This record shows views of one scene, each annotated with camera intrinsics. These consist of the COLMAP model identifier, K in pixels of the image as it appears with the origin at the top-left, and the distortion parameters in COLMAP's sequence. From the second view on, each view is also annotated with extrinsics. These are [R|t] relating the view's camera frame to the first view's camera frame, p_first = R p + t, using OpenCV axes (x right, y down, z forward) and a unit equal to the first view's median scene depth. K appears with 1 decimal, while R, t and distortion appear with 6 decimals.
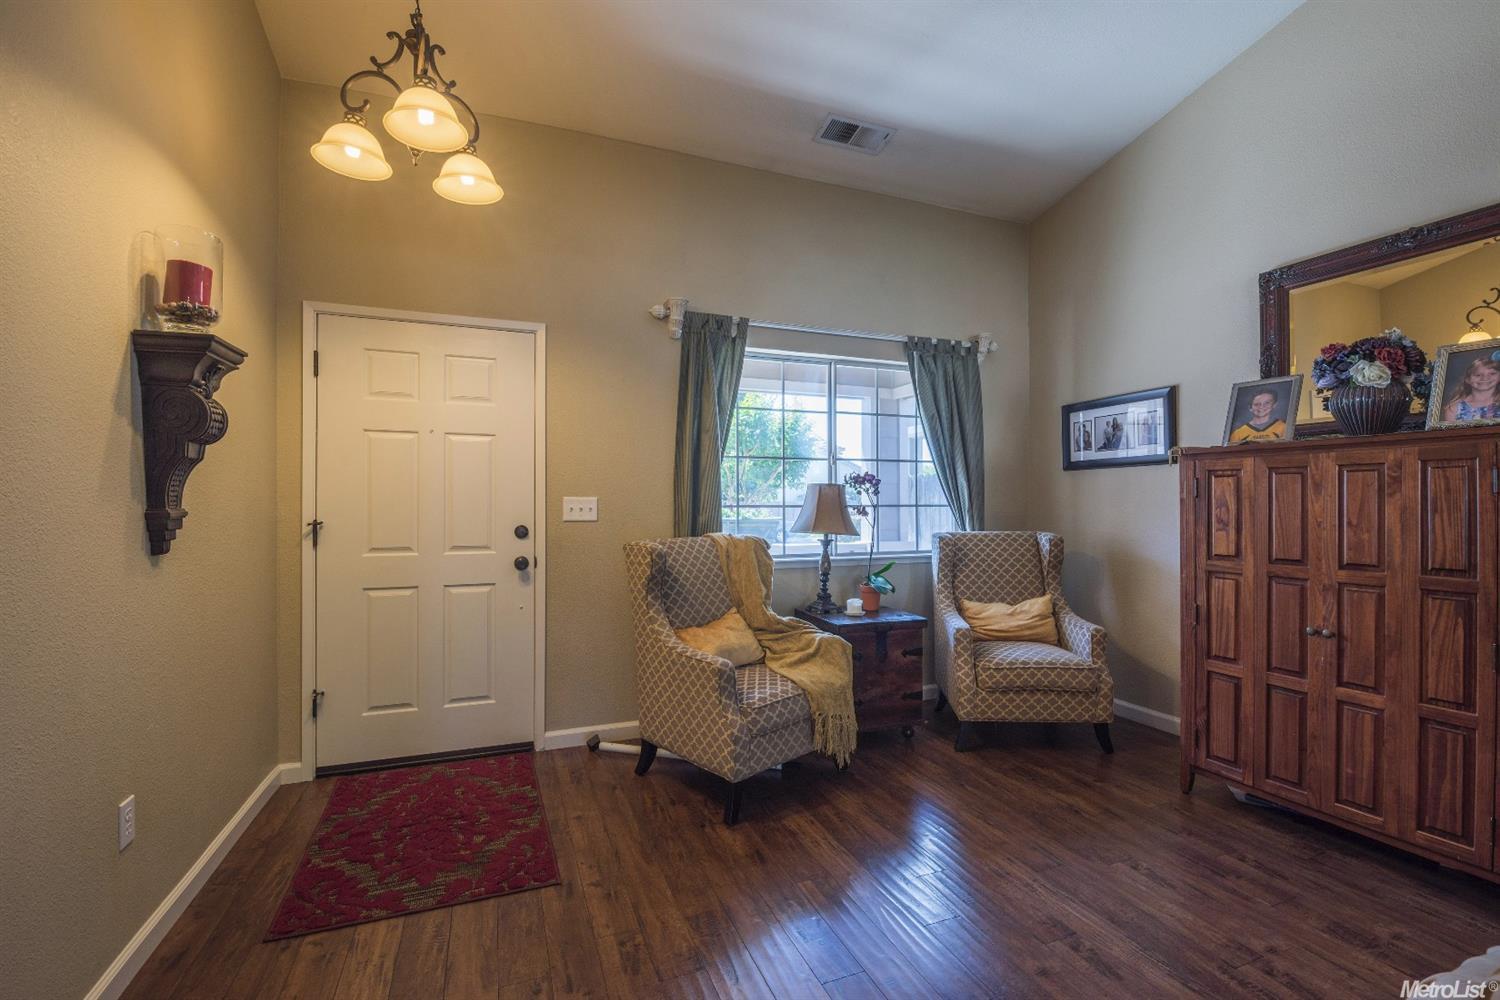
lens RADIAL K [[650.8, 0, 748.2], [0, 650.8, 503.5], [0, 0, 1]] dist [-0.008555, -0.006046]
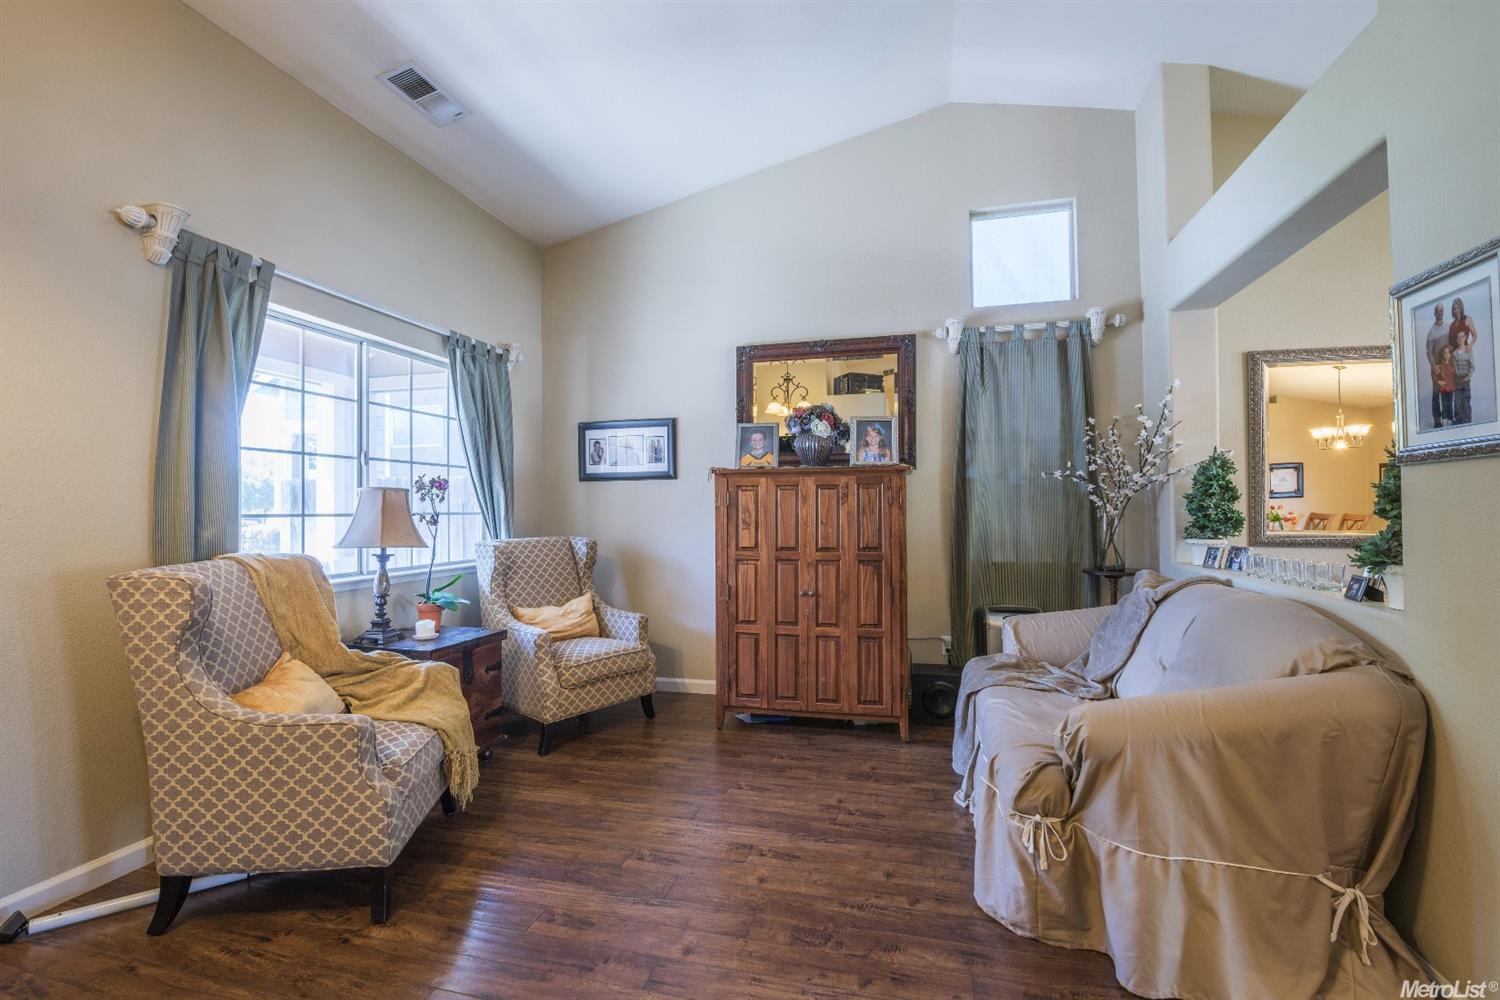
lens RADIAL K [[650.8, 0, 750.2], [0, 650.8, 503.9], [0, 0, 1]] dist [-0.008555, -0.006046]
pose [[0.586284, 0.005280, 0.810089, -0.314470], [0.004826, 0.999938, -0.010010, 0.000799], [-0.810091, 0.009778, 0.586222, 0.141036]]
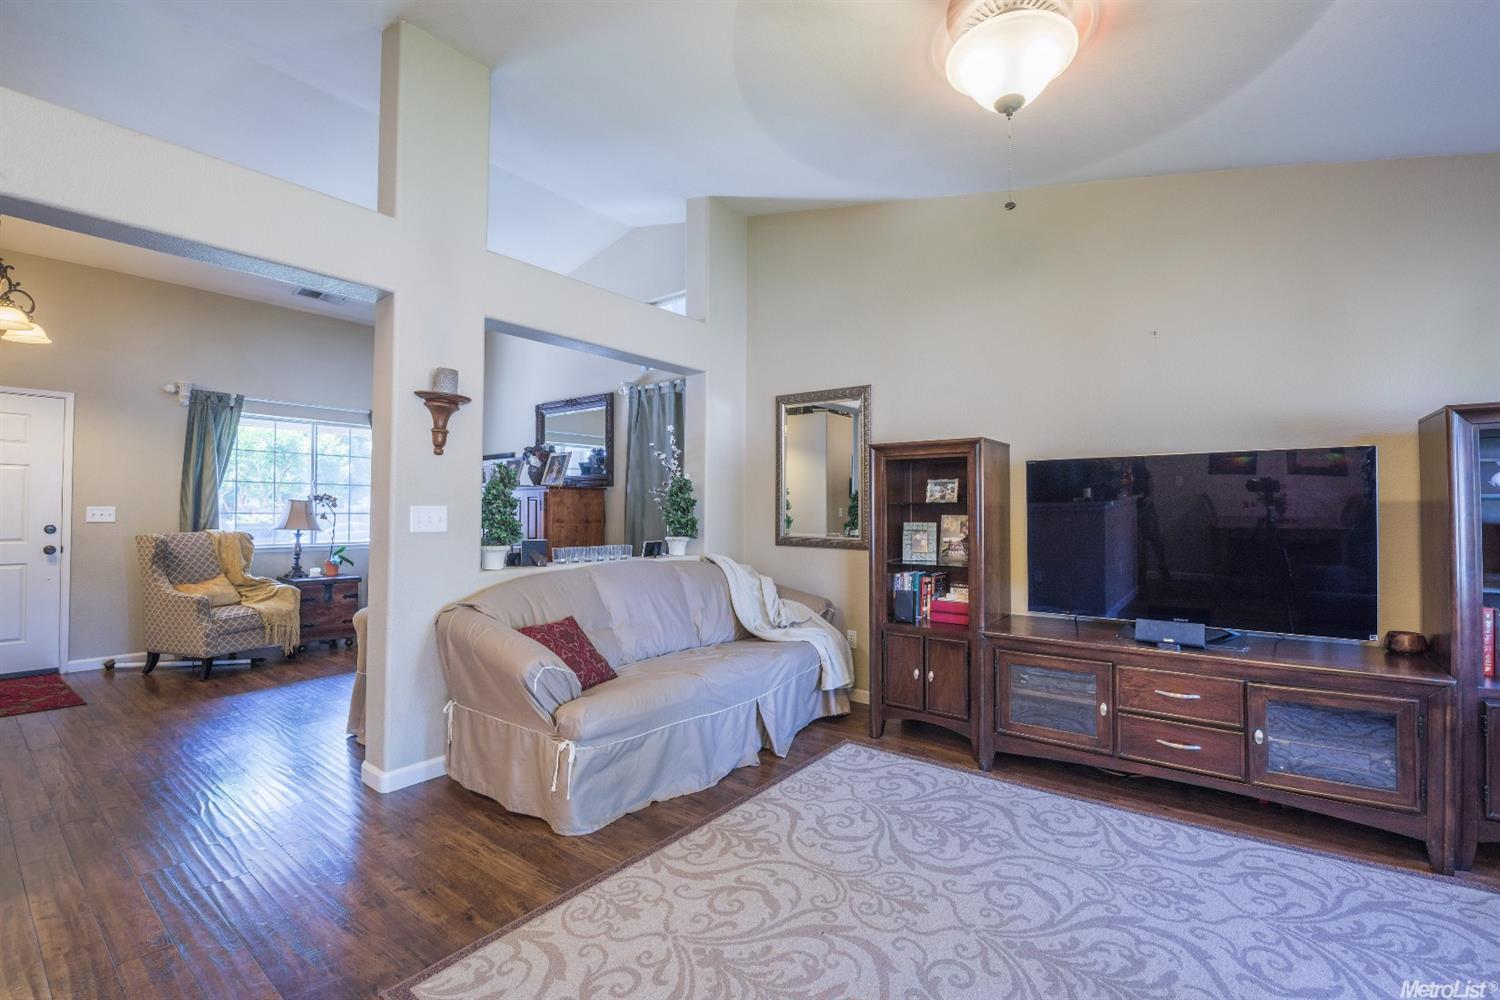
lens RADIAL K [[650.8, 0, 750.7], [0, 650.8, 504.2], [0, 0, 1]] dist [-0.008555, -0.006046]
pose [[0.858175, 0.013452, 0.513181, 0.293062], [-0.006511, 0.999861, -0.015322, -0.002566], [-0.513316, 0.009808, 0.858143, -1.132308]]
